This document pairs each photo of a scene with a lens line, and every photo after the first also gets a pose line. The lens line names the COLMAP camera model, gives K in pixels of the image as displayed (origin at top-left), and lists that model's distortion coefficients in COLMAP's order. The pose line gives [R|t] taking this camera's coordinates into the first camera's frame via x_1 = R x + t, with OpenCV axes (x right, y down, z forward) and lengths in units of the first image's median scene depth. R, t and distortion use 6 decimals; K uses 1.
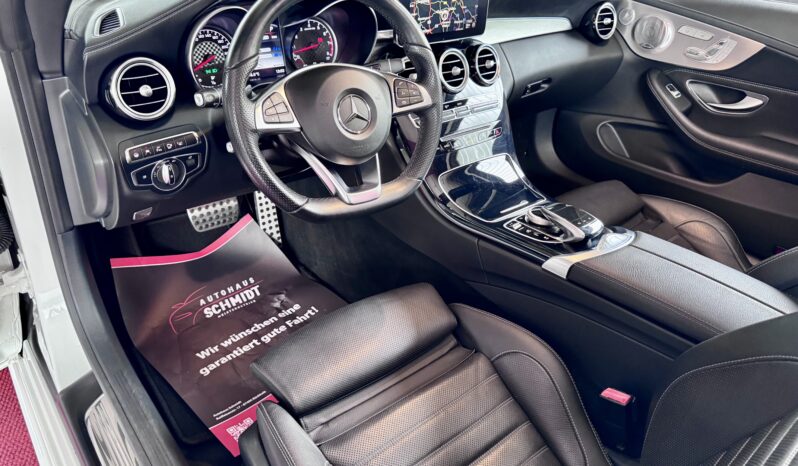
lens RADIAL K [[551.3, 0, 399.0], [0, 551.3, 233.0], [0, 0, 1]] dist [0.011201, -0.002115]
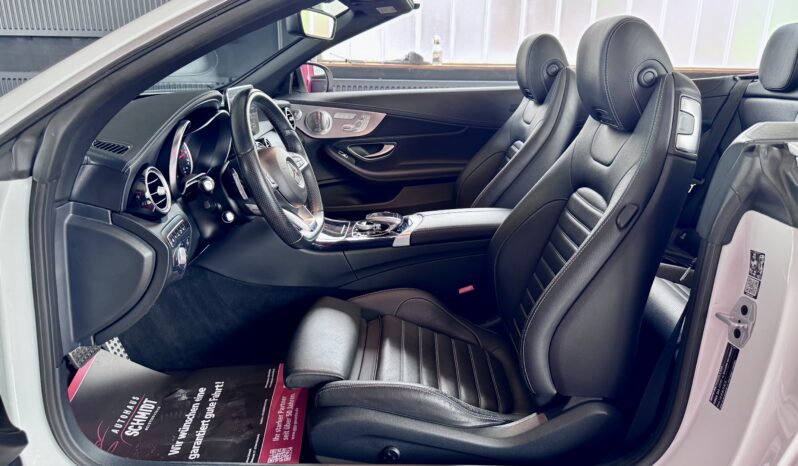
lens RADIAL K [[551.3, 0, 399.0], [0, 551.3, 233.0], [0, 0, 1]] dist [0.011201, -0.002115]
pose [[0.651954, -0.294386, 0.698780, -0.607718], [0.442063, 0.896307, -0.034839, 0.066942], [-0.616065, 0.331618, 0.714488, -0.119334]]
